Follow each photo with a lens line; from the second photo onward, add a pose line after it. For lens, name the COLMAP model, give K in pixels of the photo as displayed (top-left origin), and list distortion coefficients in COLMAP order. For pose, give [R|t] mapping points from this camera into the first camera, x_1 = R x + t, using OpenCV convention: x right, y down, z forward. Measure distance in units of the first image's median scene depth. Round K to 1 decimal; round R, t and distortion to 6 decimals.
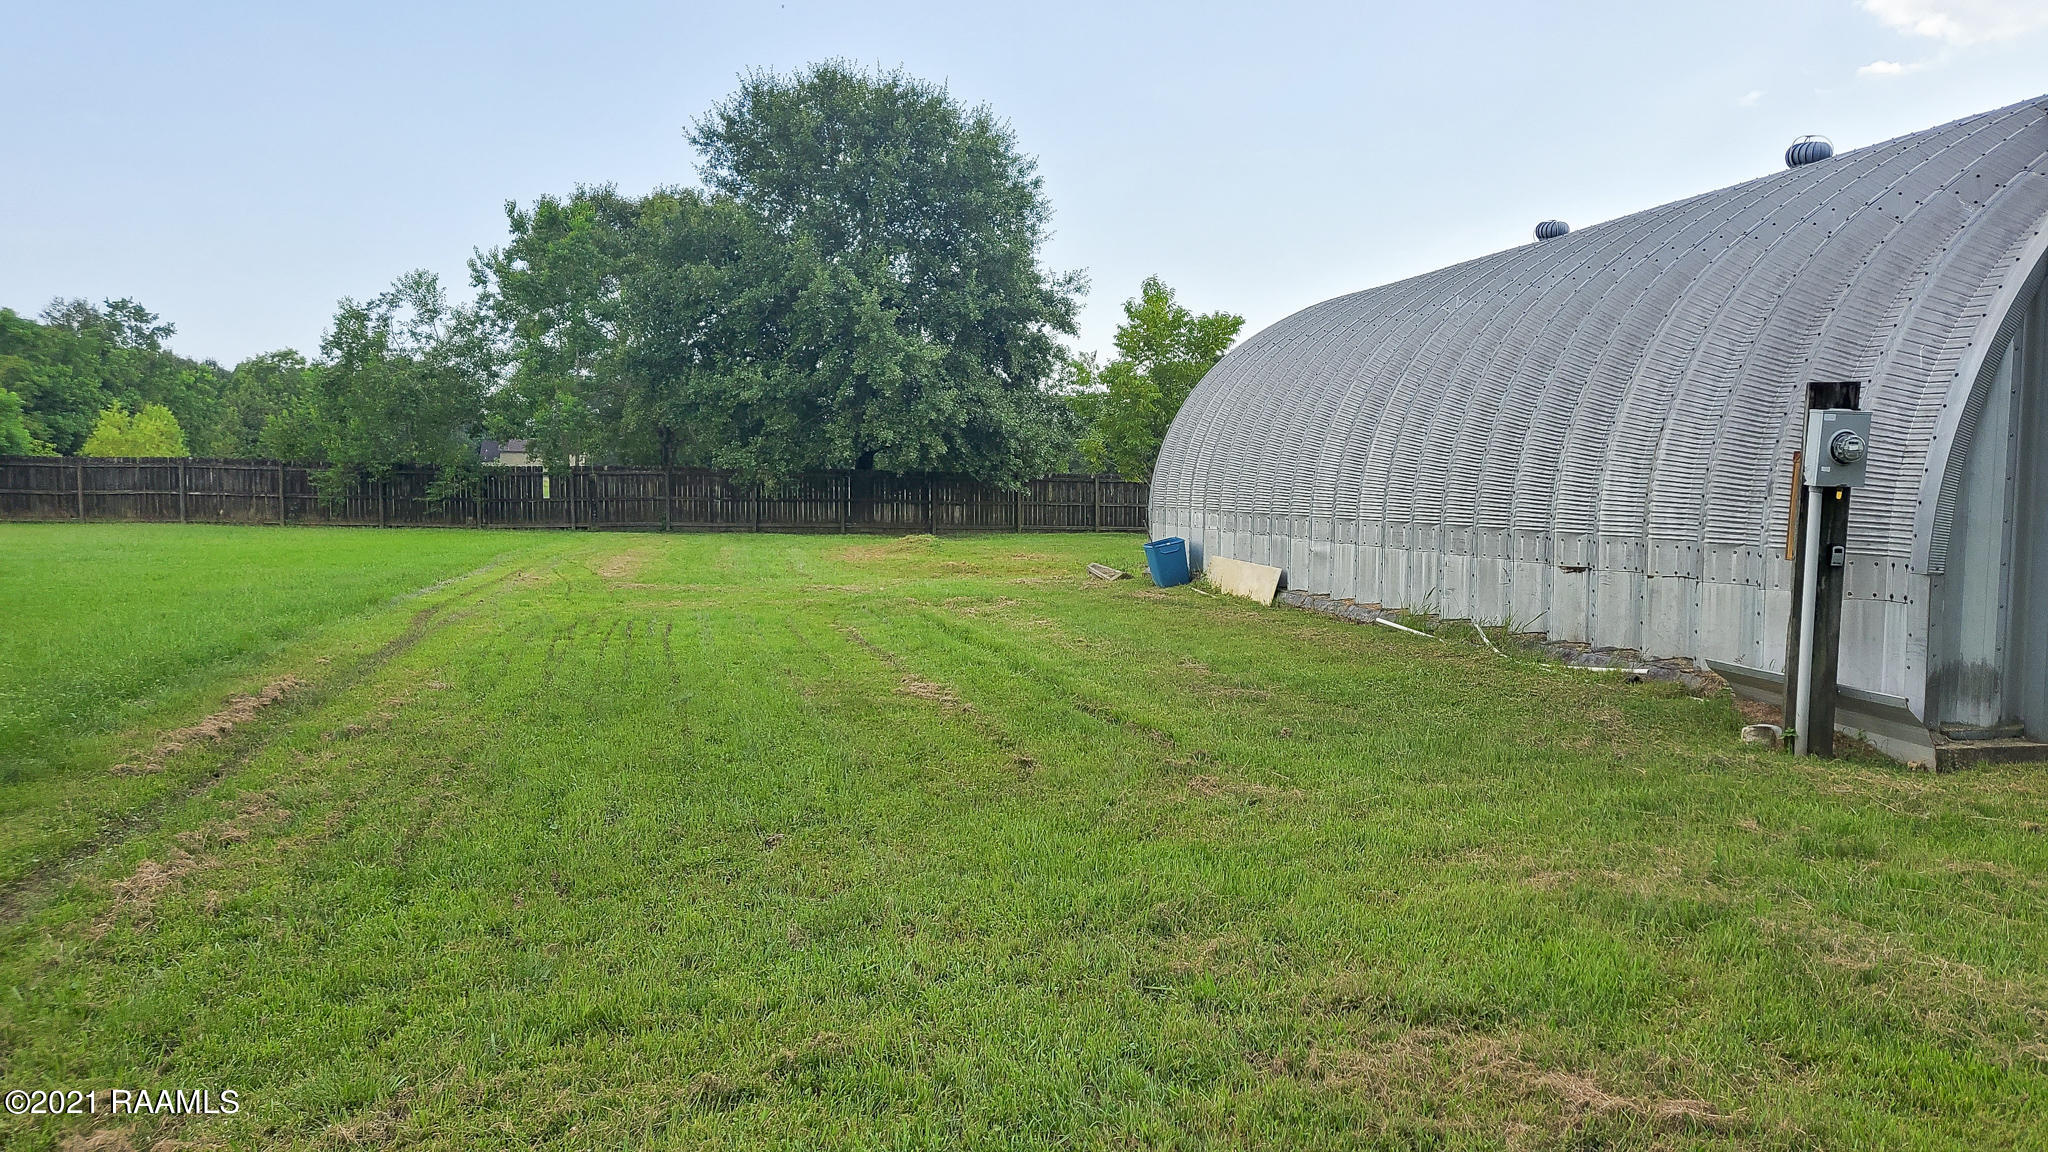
lens RADIAL K [[1661.2, 0, 1021.5], [0, 1661.2, 582.2], [0, 0, 1]] dist [-0.015530, 0.051383]
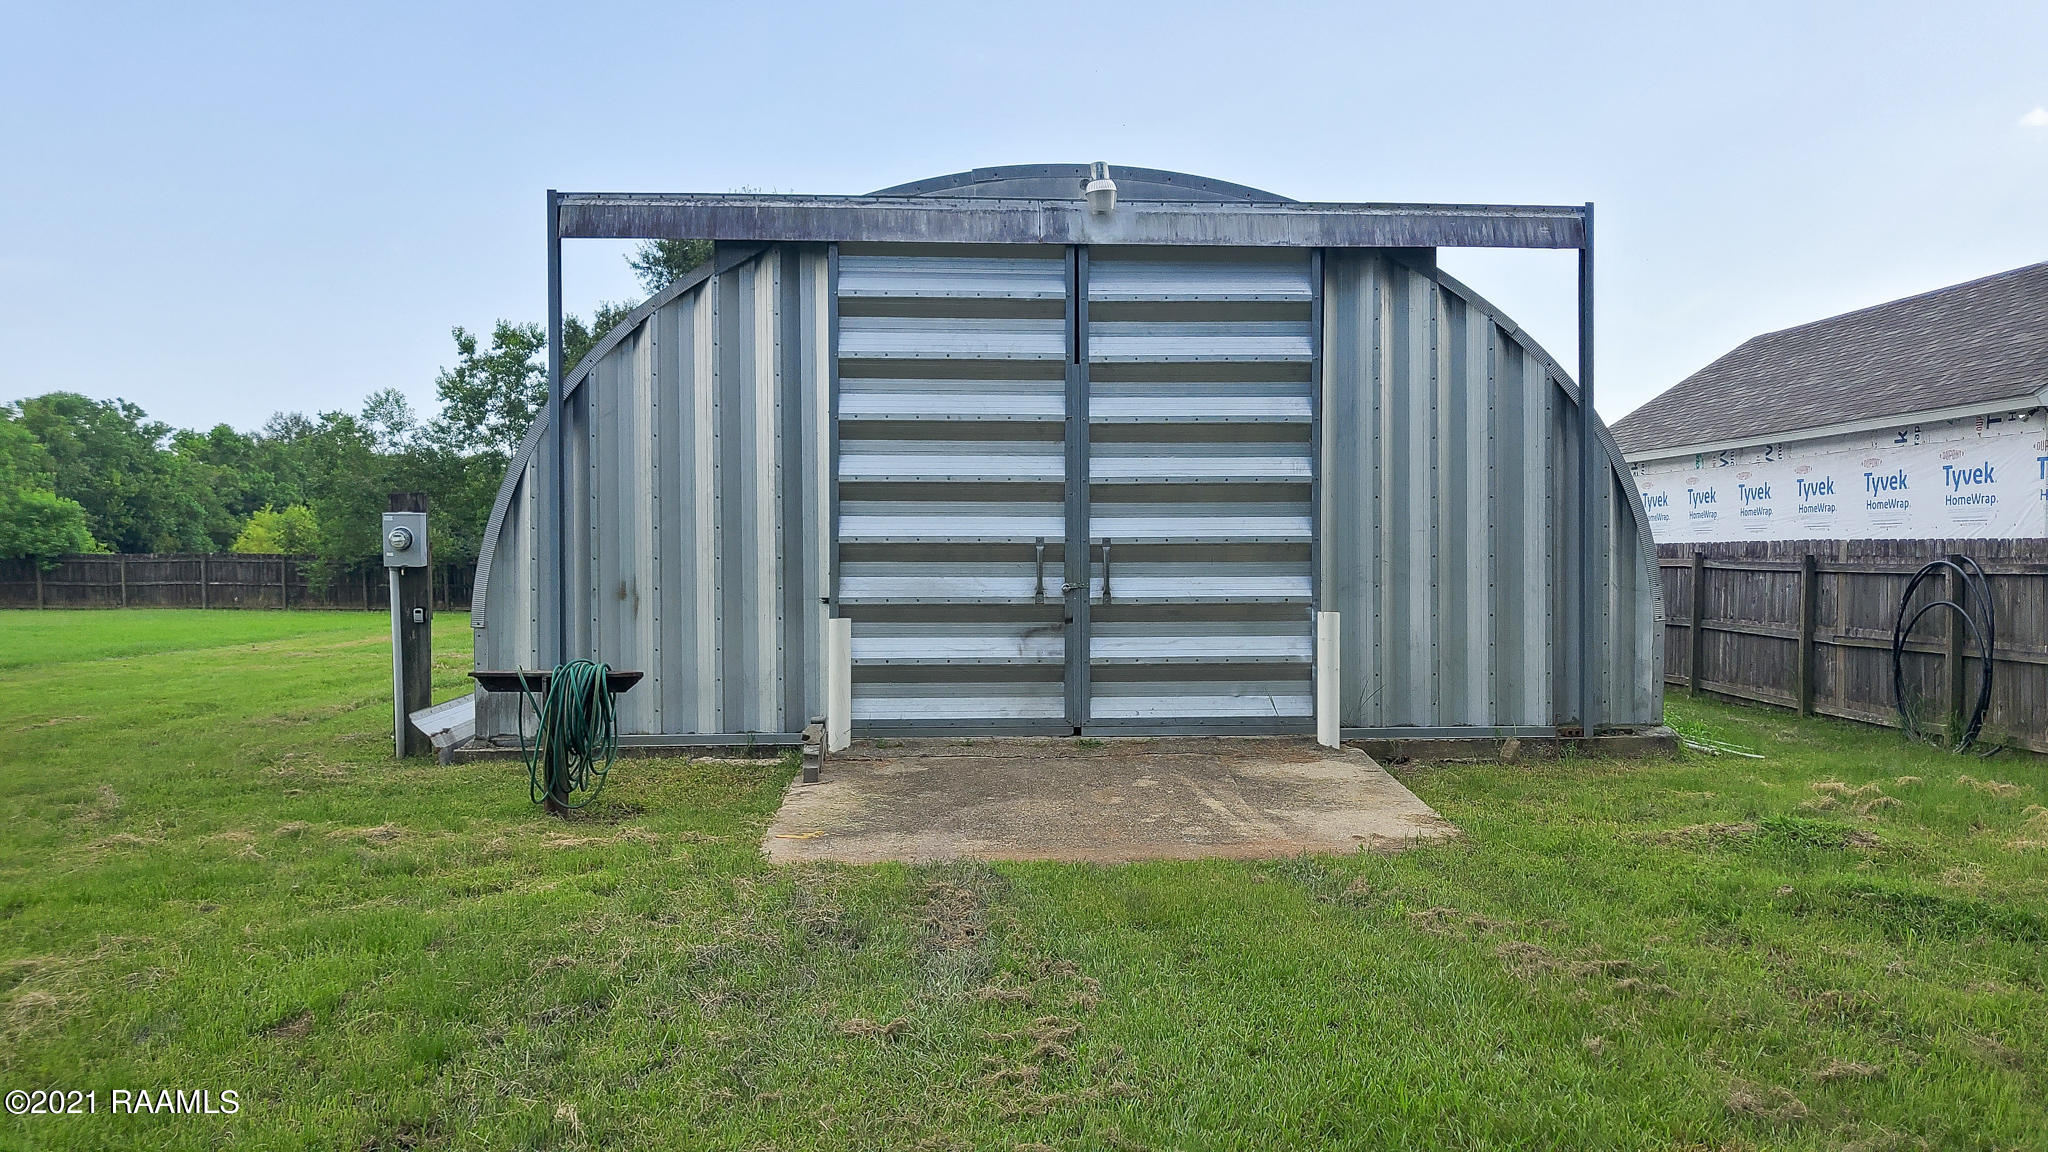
lens RADIAL K [[1661.2, 0, 1027.0], [0, 1661.2, 574.0], [0, 0, 1]] dist [-0.015530, 0.051383]
pose [[0.984463, -0.010308, -0.175289, 0.253893], [0.000816, 0.998533, -0.054135, 0.003215], [0.175590, 0.053151, 0.983027, -0.046249]]
